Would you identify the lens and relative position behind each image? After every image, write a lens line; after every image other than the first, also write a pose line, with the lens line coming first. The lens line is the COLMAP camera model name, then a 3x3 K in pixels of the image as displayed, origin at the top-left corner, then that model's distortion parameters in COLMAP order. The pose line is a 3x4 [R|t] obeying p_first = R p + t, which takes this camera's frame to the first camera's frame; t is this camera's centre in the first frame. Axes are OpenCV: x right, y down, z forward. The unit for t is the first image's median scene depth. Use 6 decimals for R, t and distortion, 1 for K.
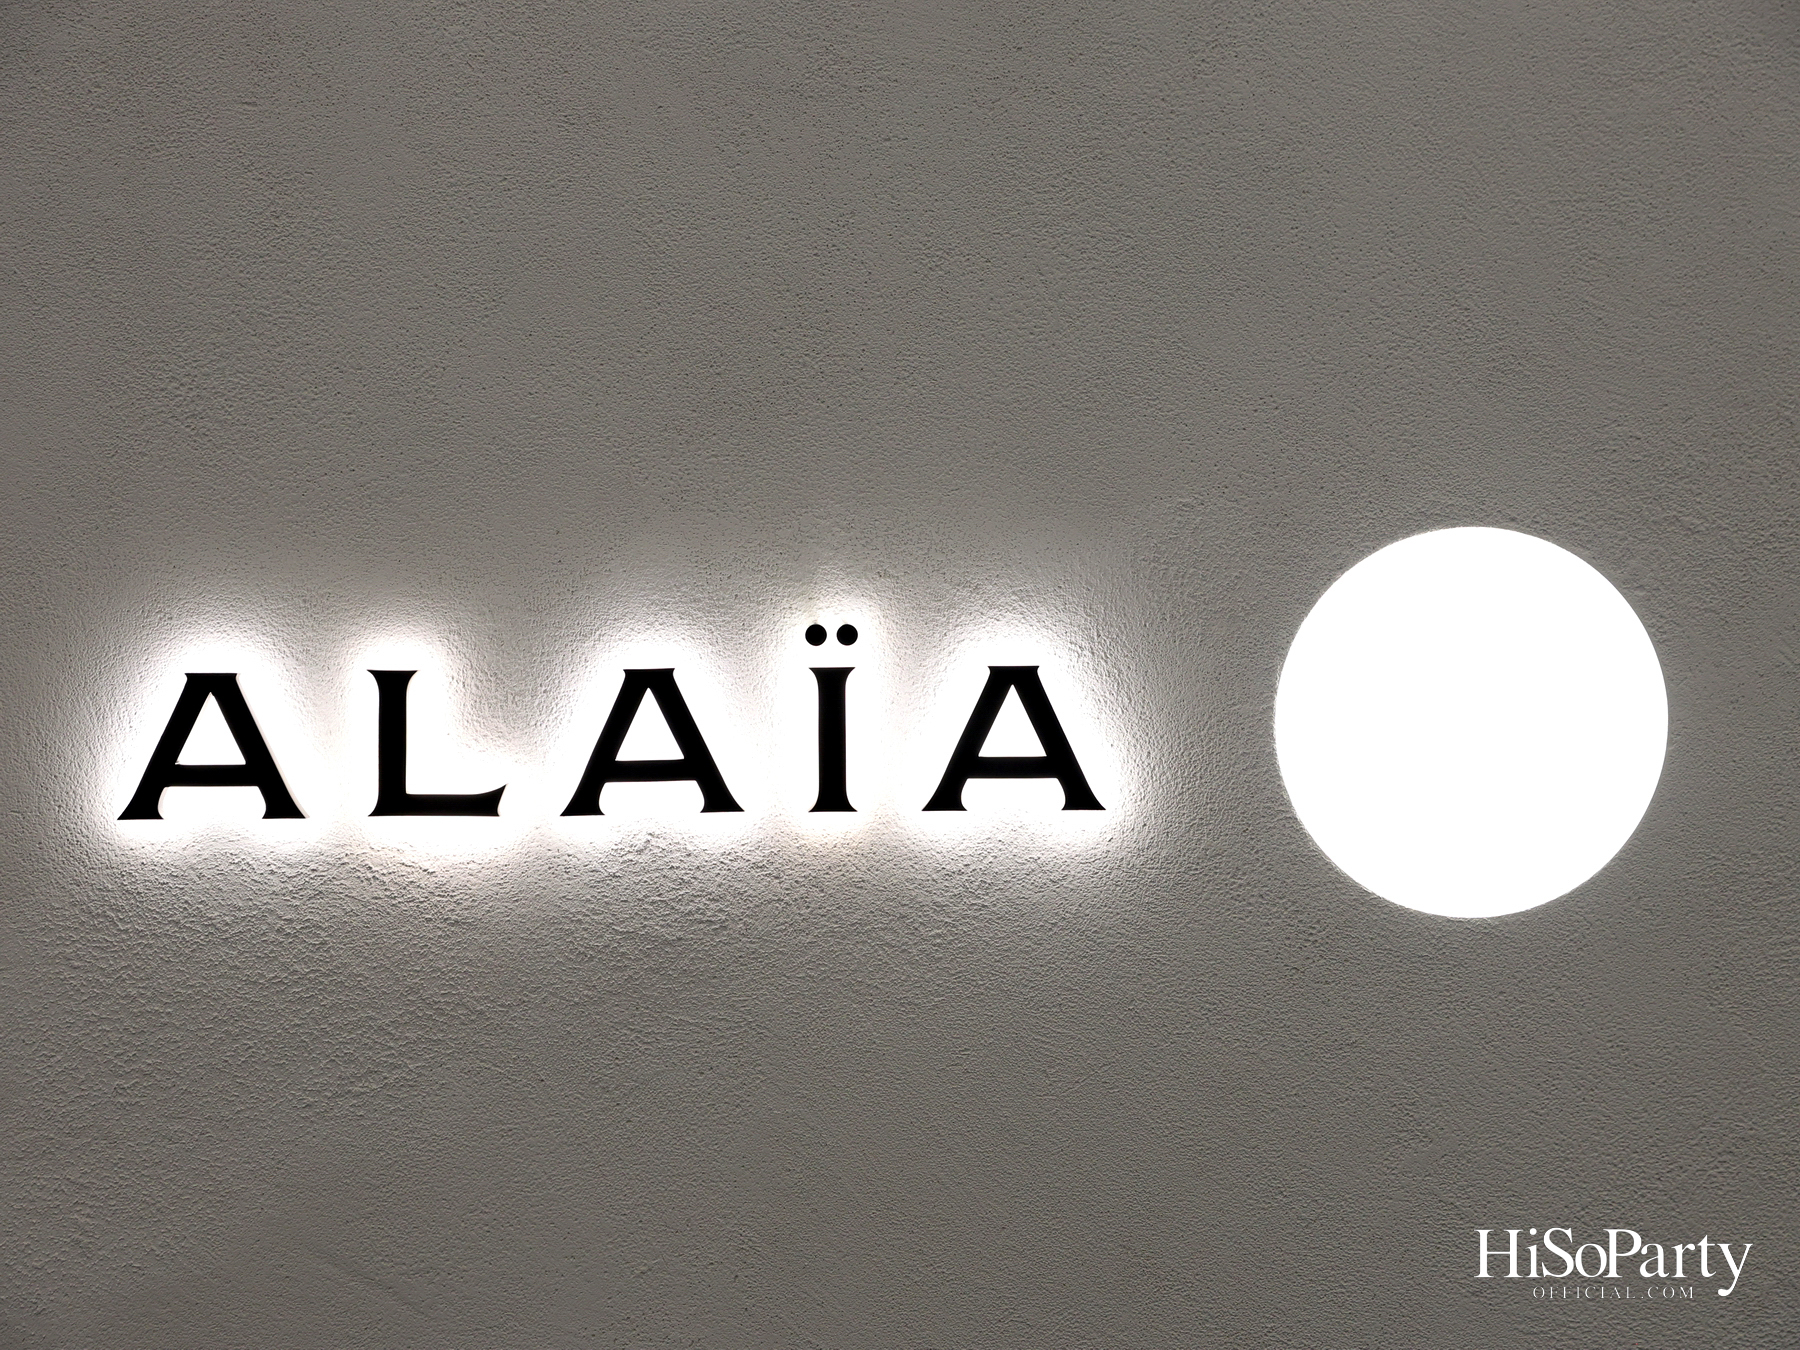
lens RADIAL K [[2768.3, 0, 901.3], [0, 2768.3, 670.0], [0, 0, 1]] dist [0.103233, 0.000000]
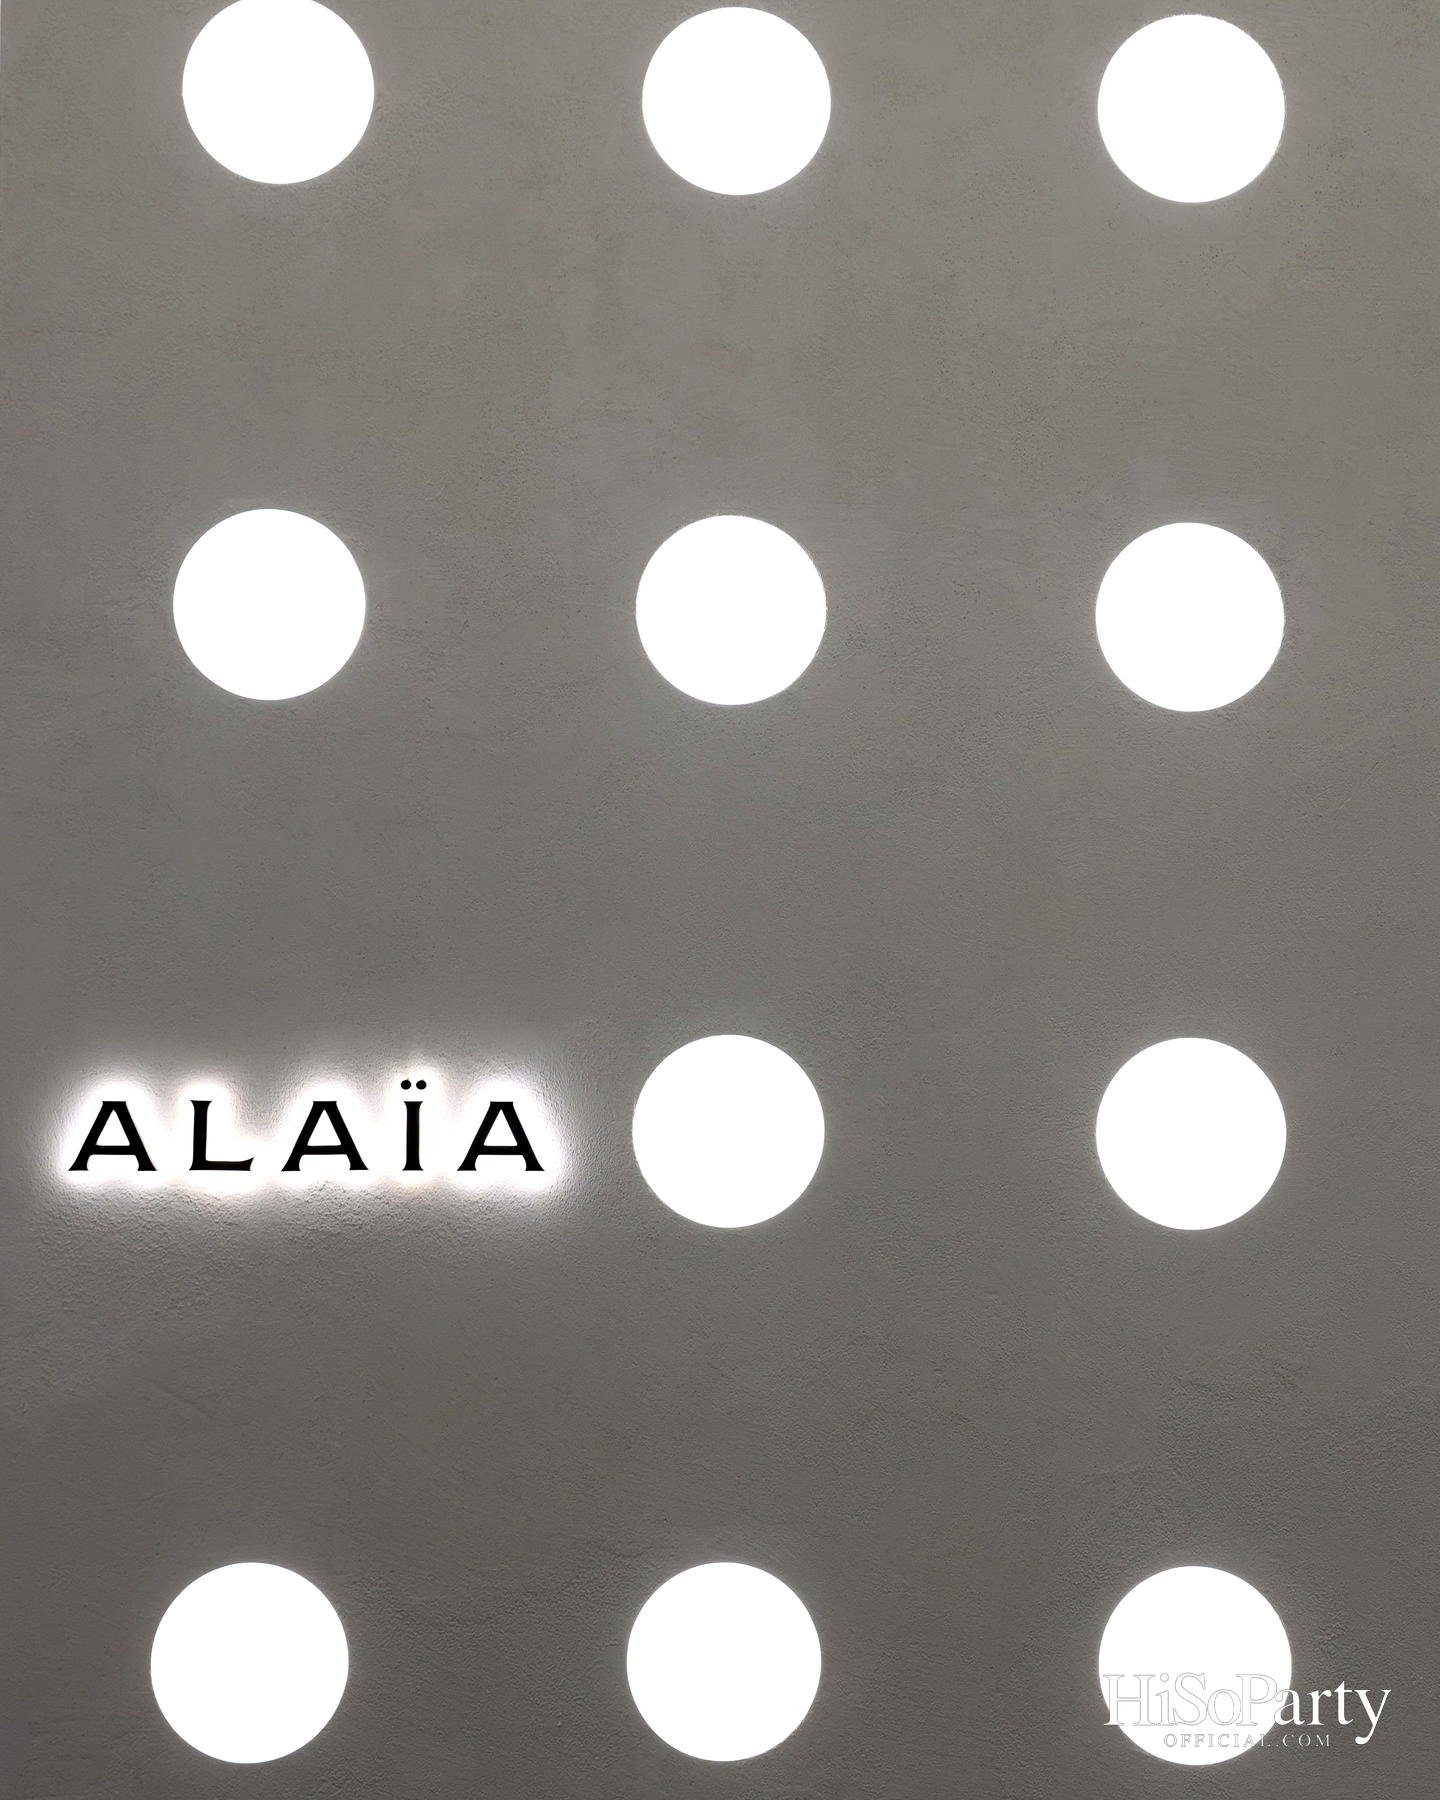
lens RADIAL K [[2479.7, 0, 720.6], [0, 2479.7, 910.0], [0, 0, 1]] dist [0.027250, 0.000000]
pose [[0.999917, 0.010328, -0.007765, 0.212690], [-0.010817, 0.997775, -0.065786, -0.023238], [0.007068, 0.065864, 0.997804, -0.836383]]
